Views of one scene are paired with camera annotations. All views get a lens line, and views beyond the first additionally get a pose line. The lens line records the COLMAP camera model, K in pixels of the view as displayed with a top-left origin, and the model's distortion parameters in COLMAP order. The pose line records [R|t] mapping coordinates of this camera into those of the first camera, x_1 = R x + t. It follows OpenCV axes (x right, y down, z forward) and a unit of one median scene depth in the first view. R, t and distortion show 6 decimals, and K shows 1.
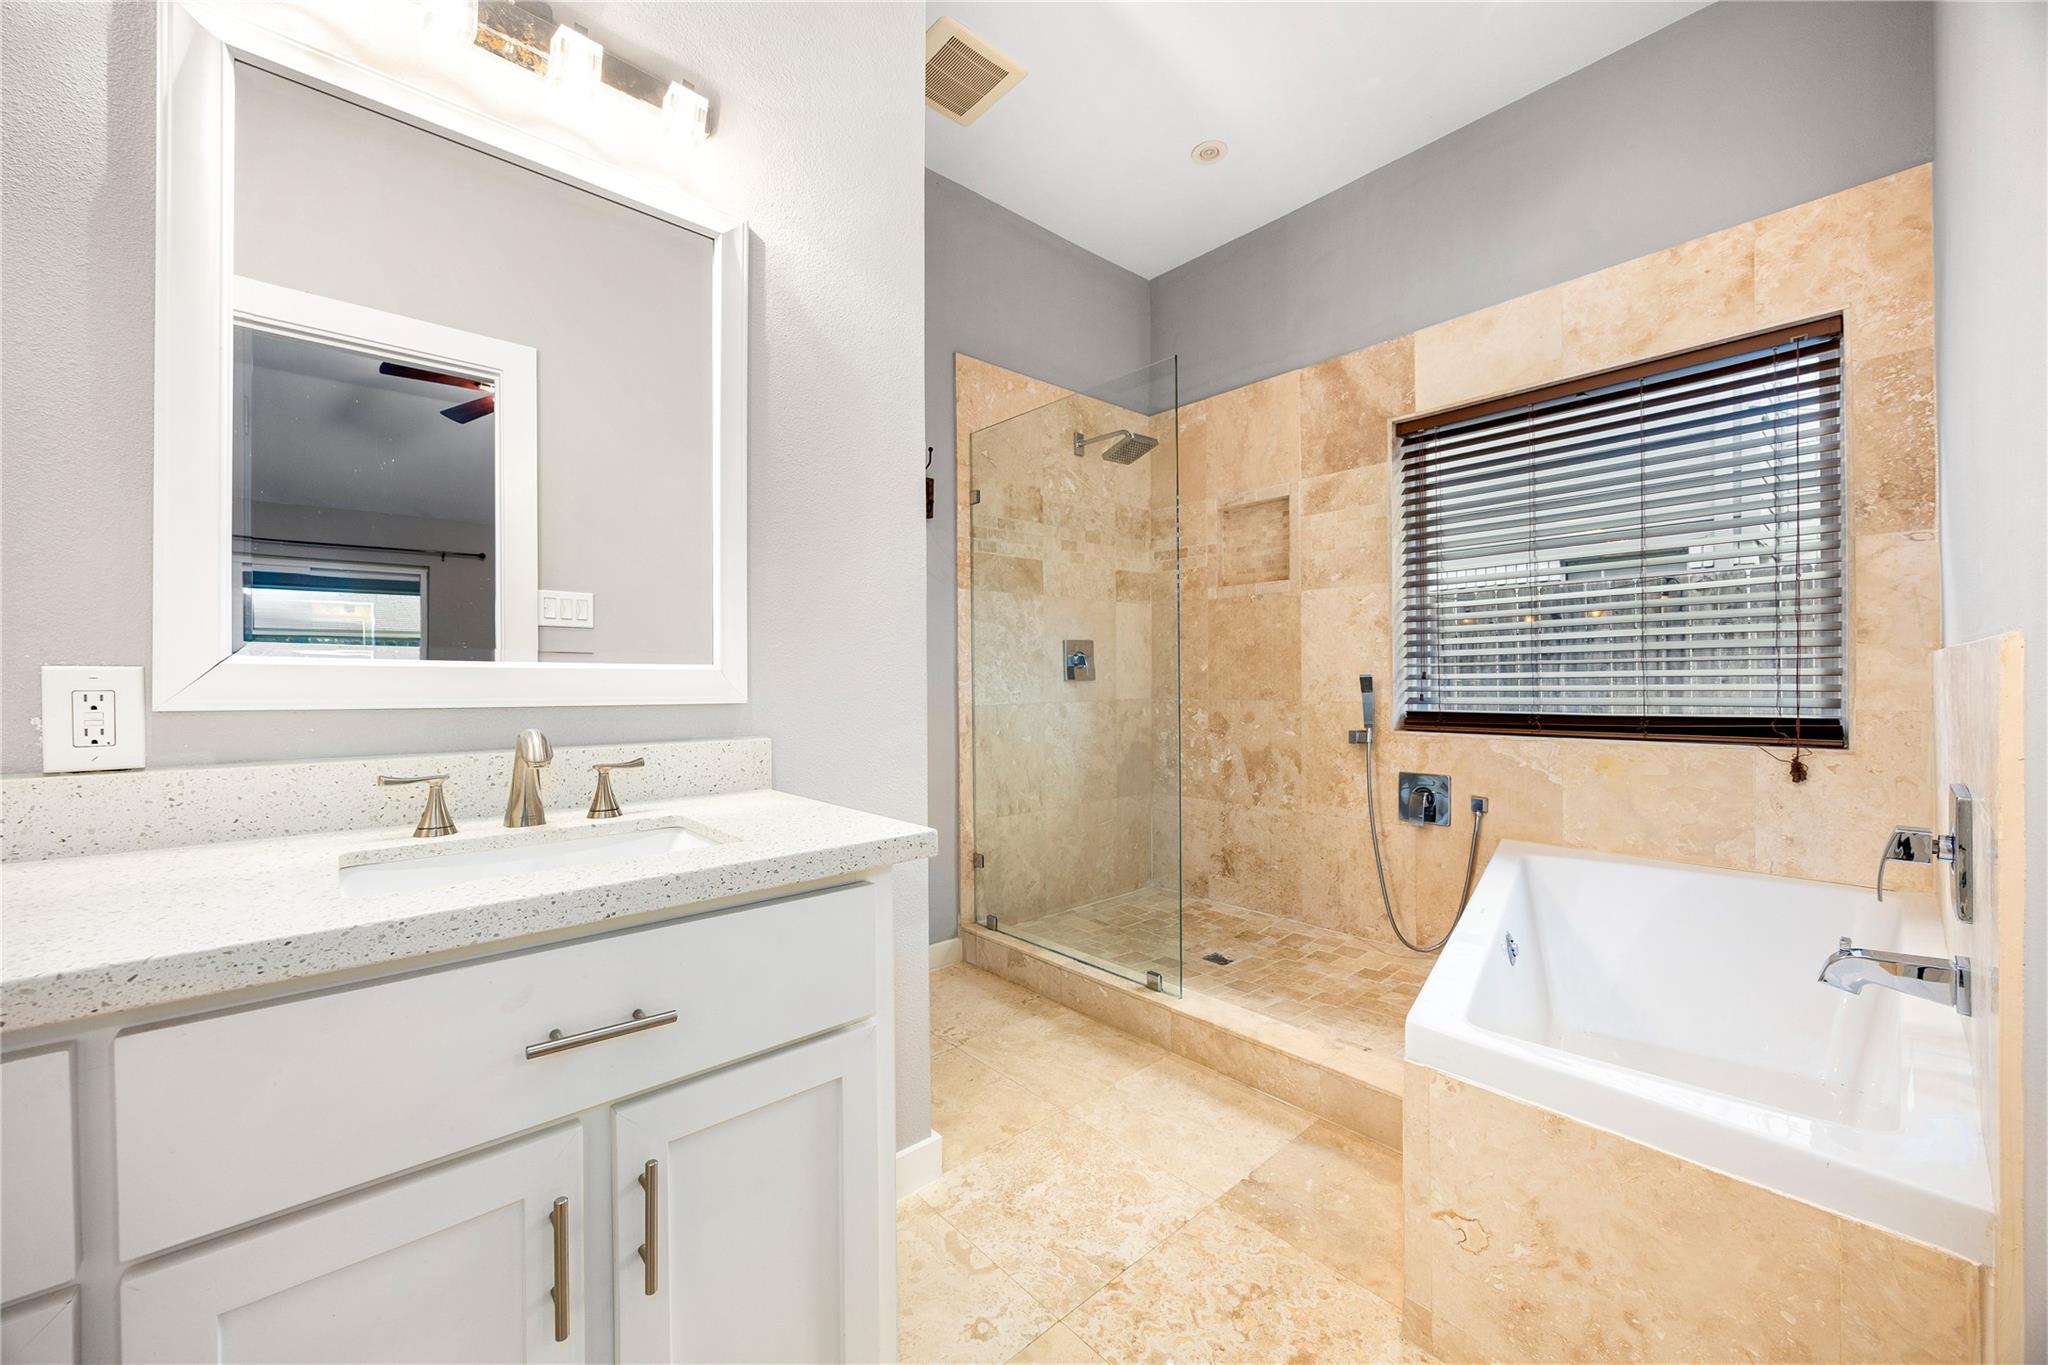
lens RADIAL K [[790.0, 0, 1023.7], [0, 790.0, 684.1], [0, 0, 1]] dist [0.000811, -0.000025]
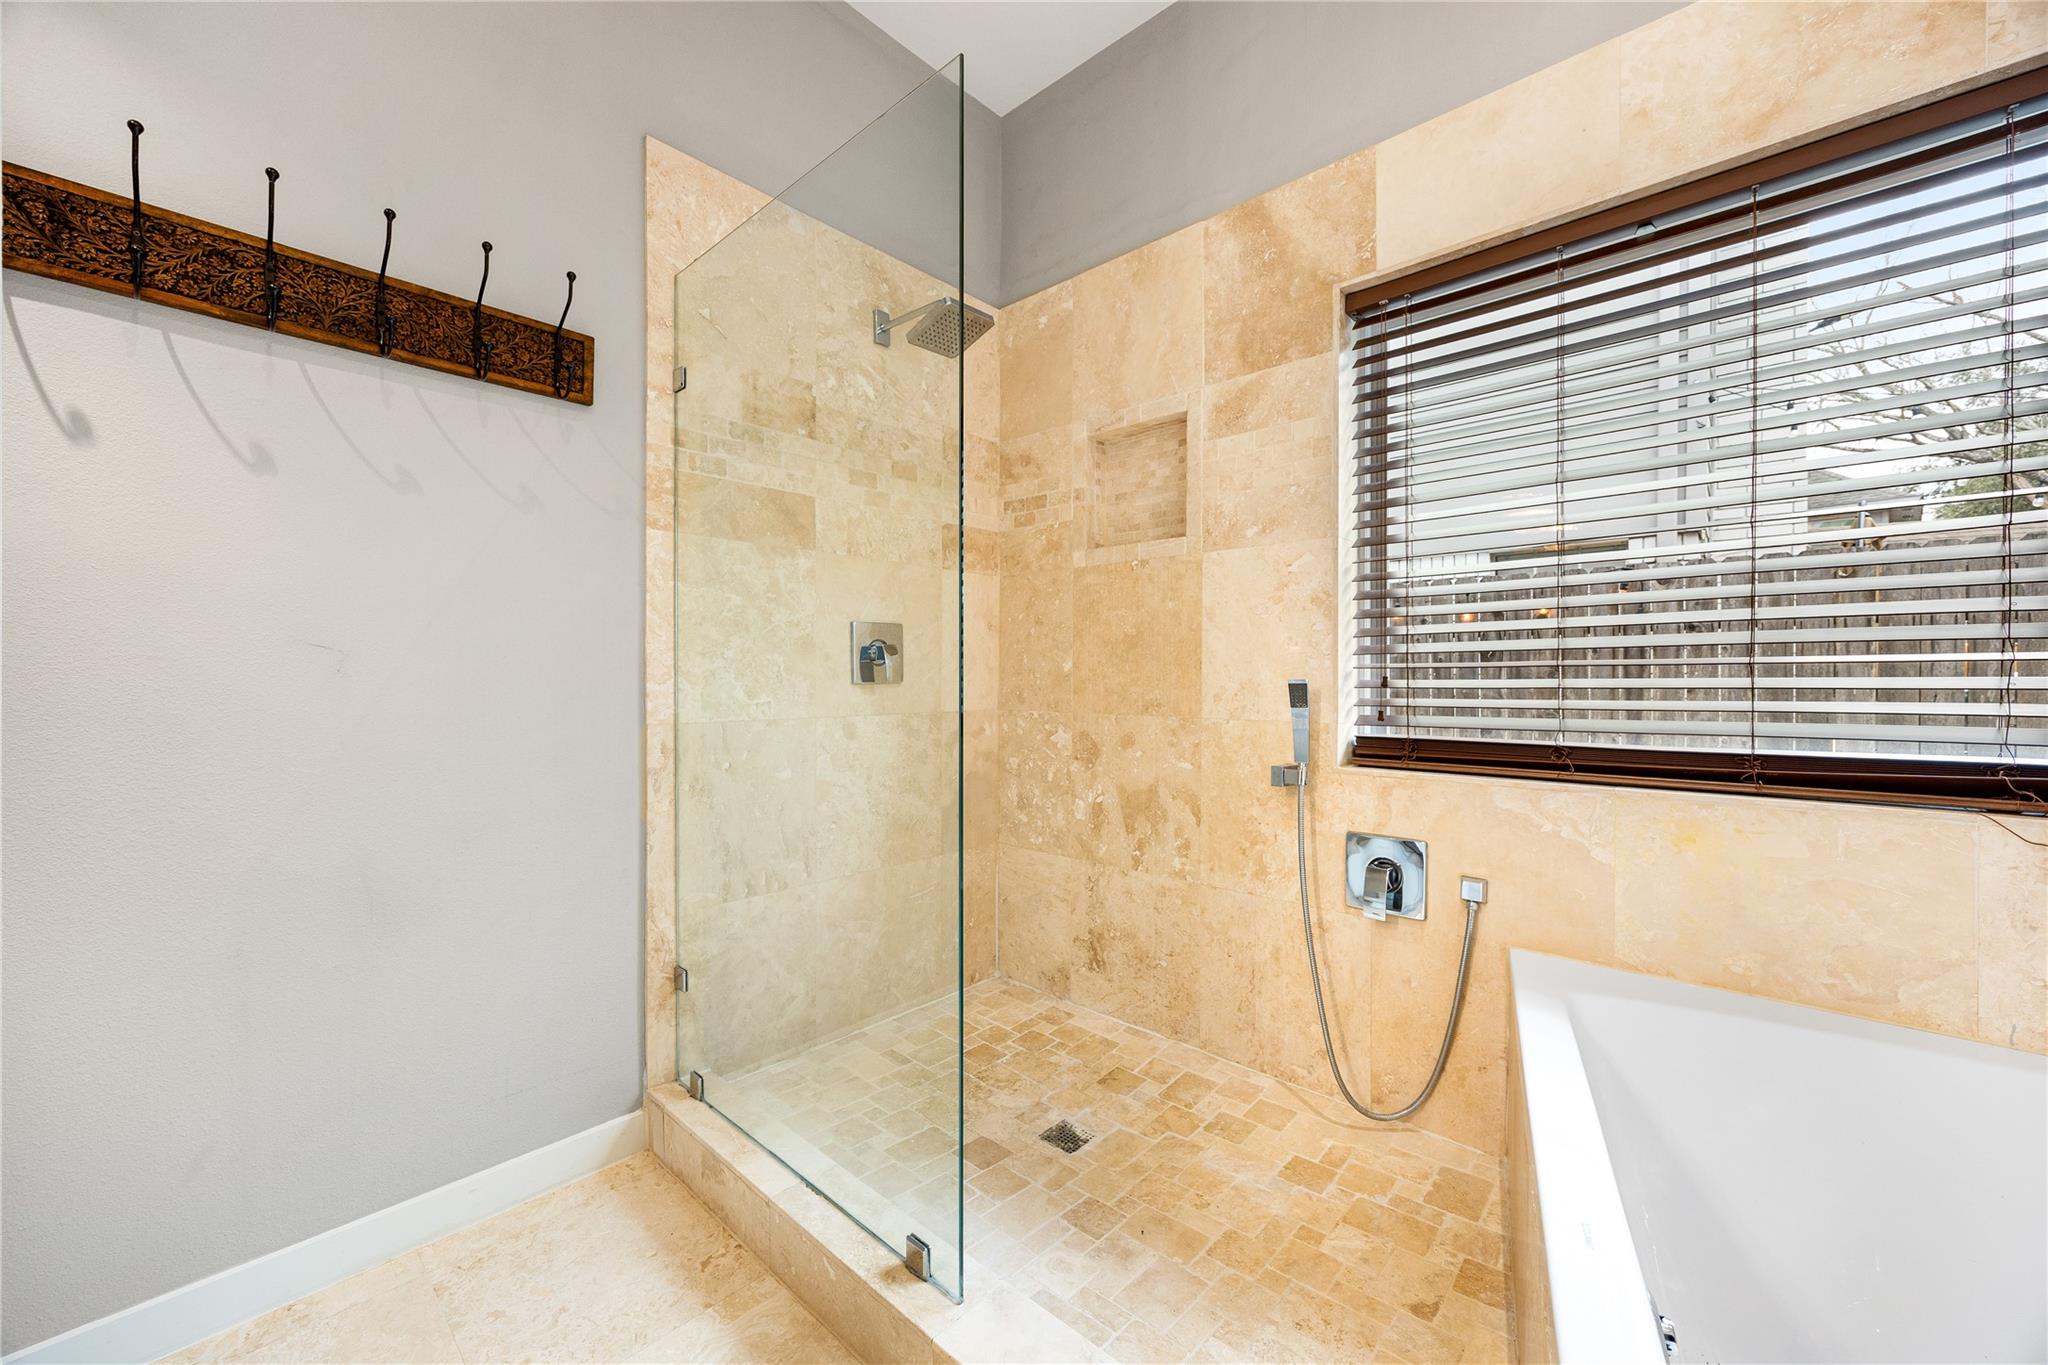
lens RADIAL K [[790.0, 0, 1025.3], [0, 790.0, 681.1], [0, 0, 1]] dist [0.000811, -0.000025]
pose [[0.994574, 0.010731, 0.103474, 0.138915], [-0.010288, 0.999936, -0.004806, -0.004977], [-0.103519, 0.003716, 0.994621, 0.364602]]
